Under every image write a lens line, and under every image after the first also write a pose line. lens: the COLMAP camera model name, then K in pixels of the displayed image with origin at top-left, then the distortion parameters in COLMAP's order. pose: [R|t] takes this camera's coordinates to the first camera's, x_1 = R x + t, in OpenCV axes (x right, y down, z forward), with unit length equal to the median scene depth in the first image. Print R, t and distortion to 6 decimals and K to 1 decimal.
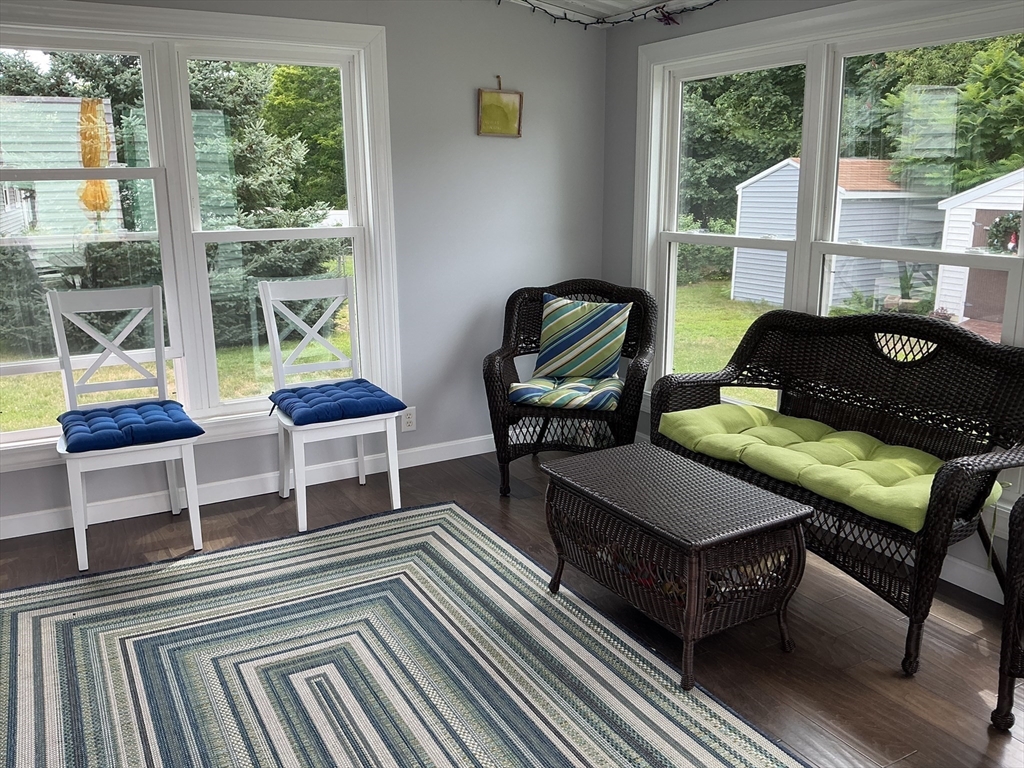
lens RADIAL K [[859.1, 0, 512.0], [0, 859.1, 384.0], [0, 0, 1]] dist [0.091056, 0.000660]
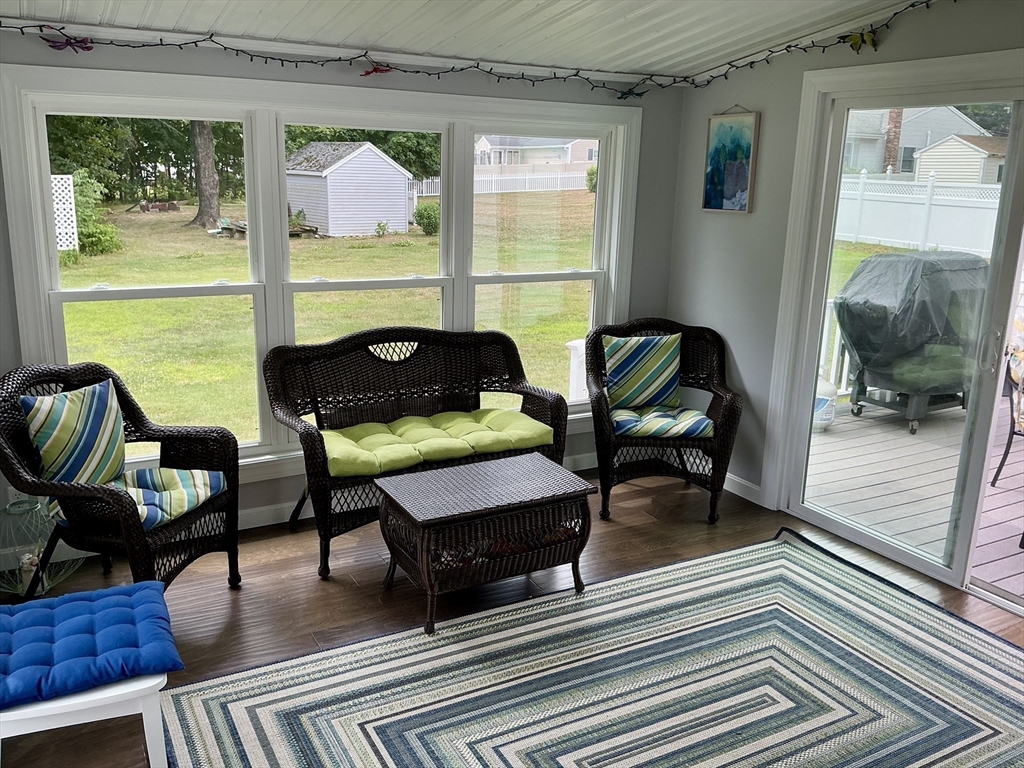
lens RADIAL K [[872.9, 0, 512.0], [0, 872.9, 384.0], [0, 0, 1]] dist [0.002144, 0.000734]
pose [[-0.013316, -0.229672, 0.973177, -0.900067], [0.205404, 0.951879, 0.227456, -0.265684], [-0.978587, 0.202923, 0.034500, 0.782163]]
